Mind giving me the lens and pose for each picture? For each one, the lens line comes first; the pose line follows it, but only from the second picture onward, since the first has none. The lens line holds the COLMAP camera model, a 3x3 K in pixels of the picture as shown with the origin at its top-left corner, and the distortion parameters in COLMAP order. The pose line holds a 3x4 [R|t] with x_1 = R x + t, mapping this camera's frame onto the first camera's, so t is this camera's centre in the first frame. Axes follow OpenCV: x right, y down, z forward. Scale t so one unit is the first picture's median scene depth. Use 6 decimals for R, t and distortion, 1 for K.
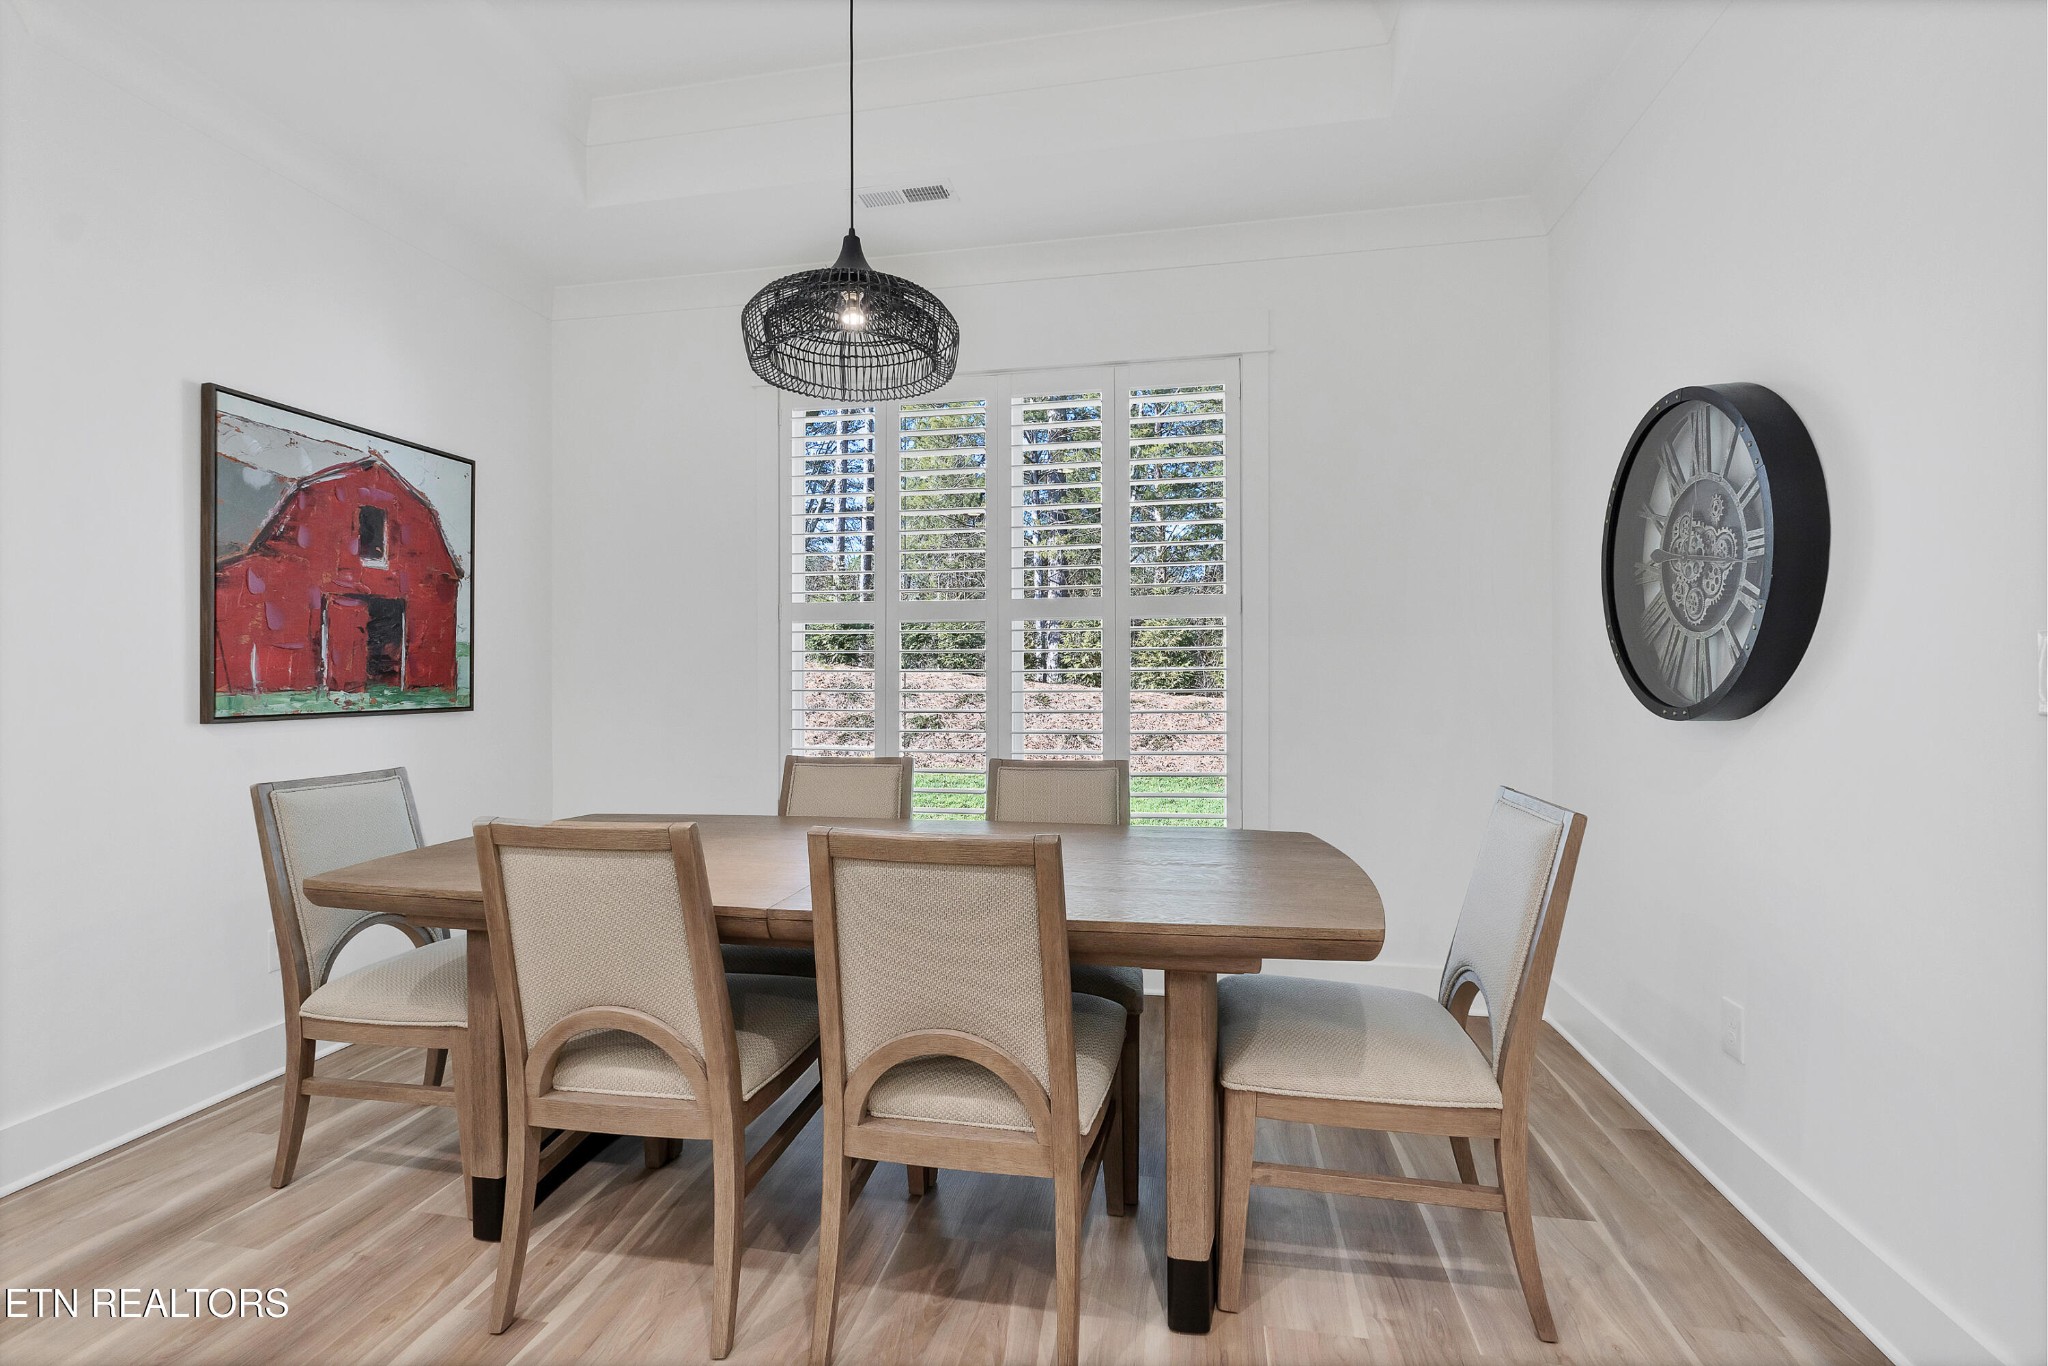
lens RADIAL K [[869.2, 0, 1038.1], [0, 869.2, 689.0], [0, 0, 1]] dist [0.000219, -0.000147]
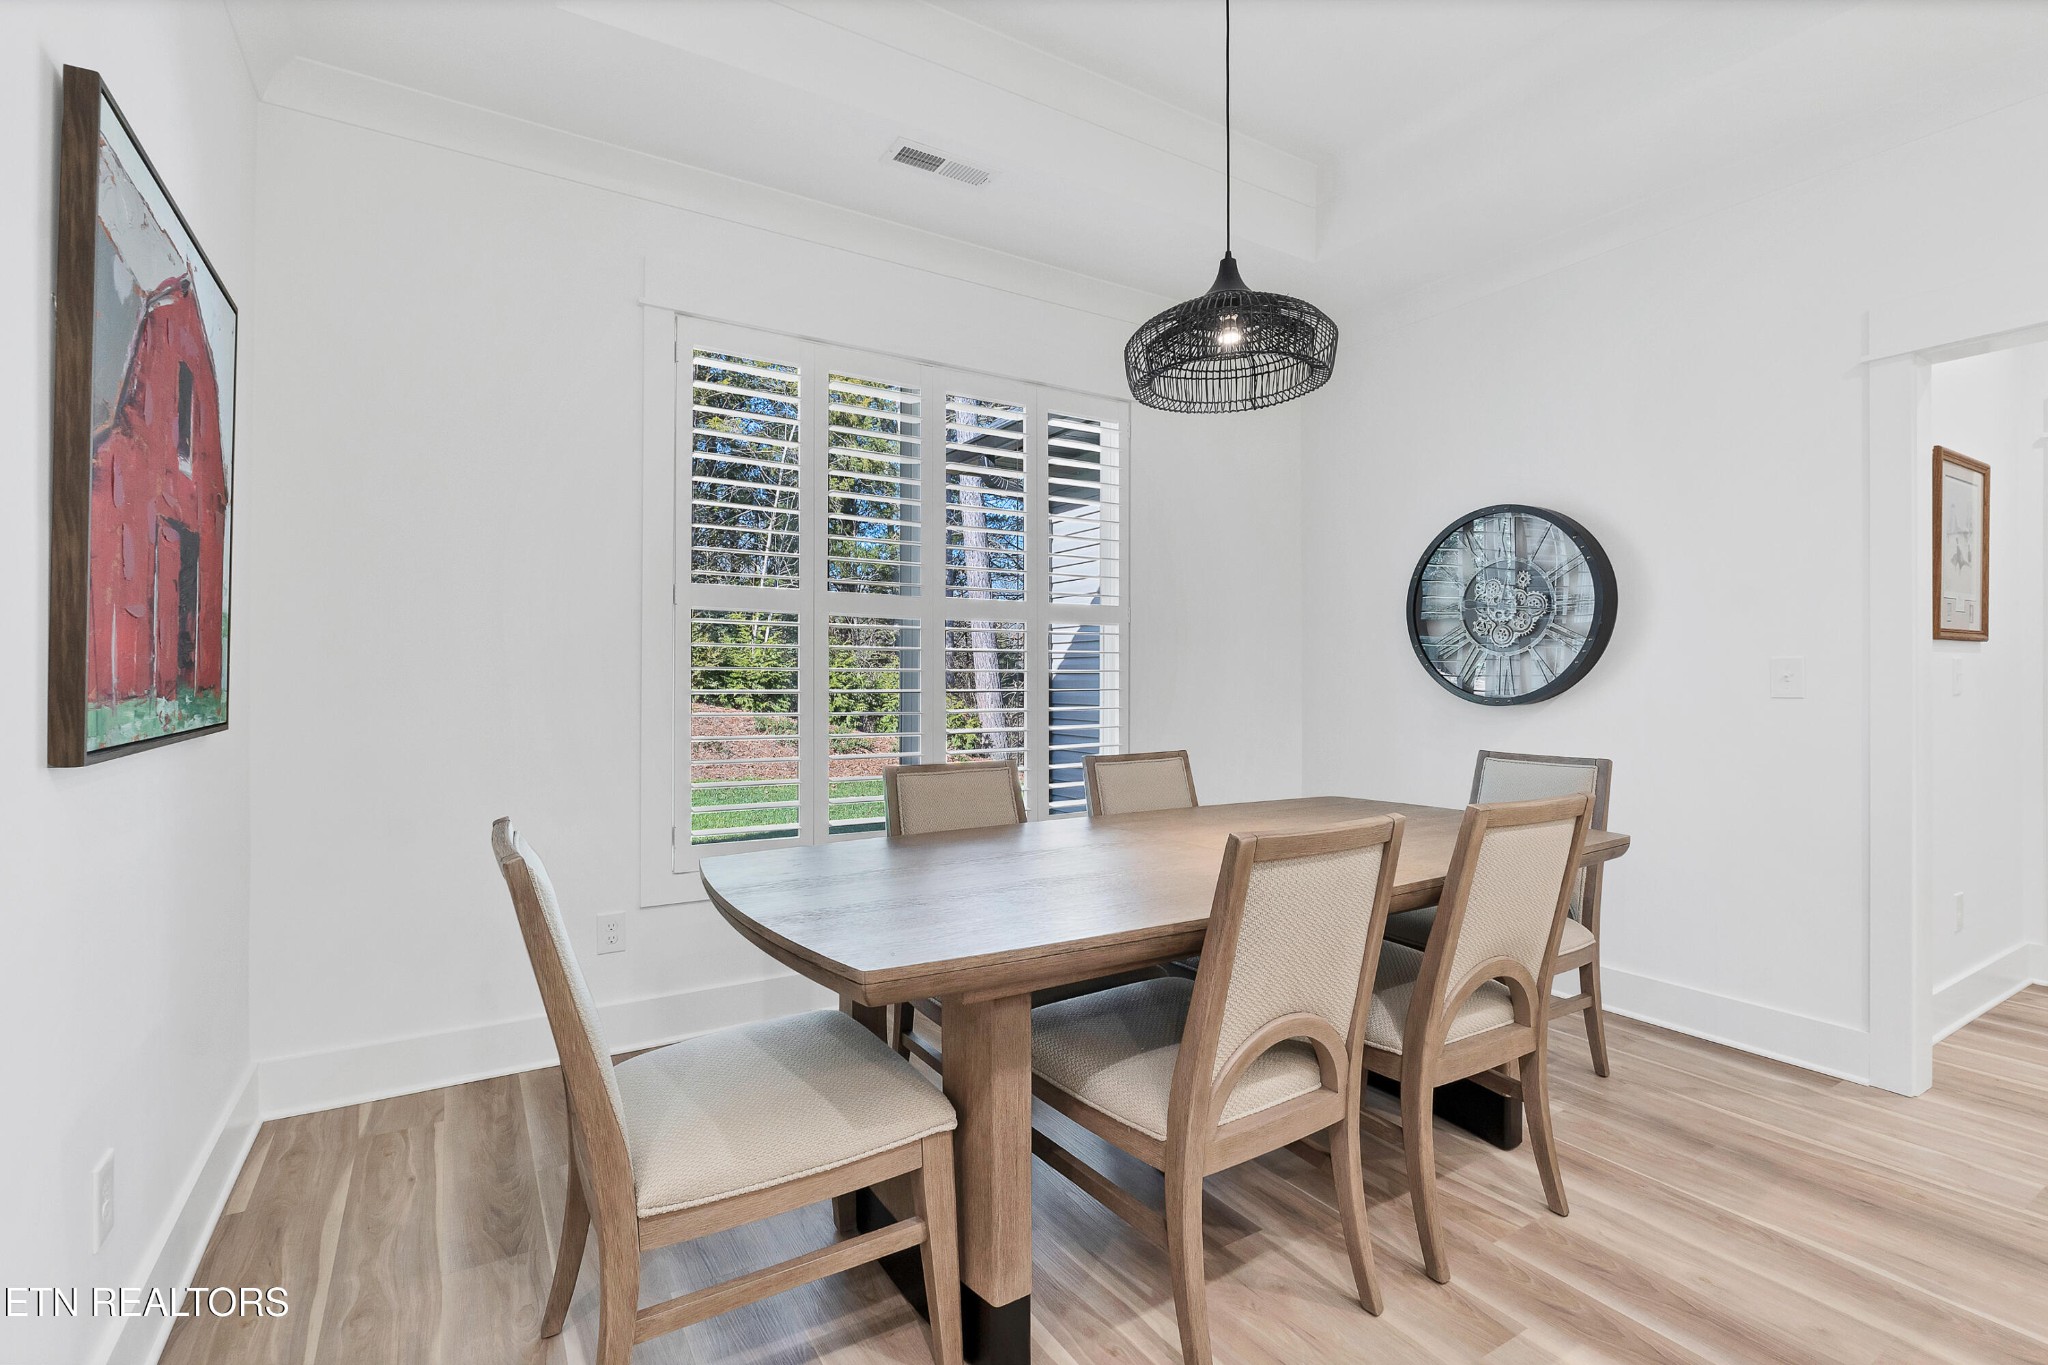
lens RADIAL K [[895.5, 0, 1021.6], [0, 895.5, 674.3], [0, 0, 1]] dist [-0.004795, -0.000404]
pose [[0.750770, 0.006547, 0.660531, -0.880143], [0.004036, 0.999887, -0.014498, -0.001919], [-0.660552, 0.013551, 0.750658, 0.275439]]
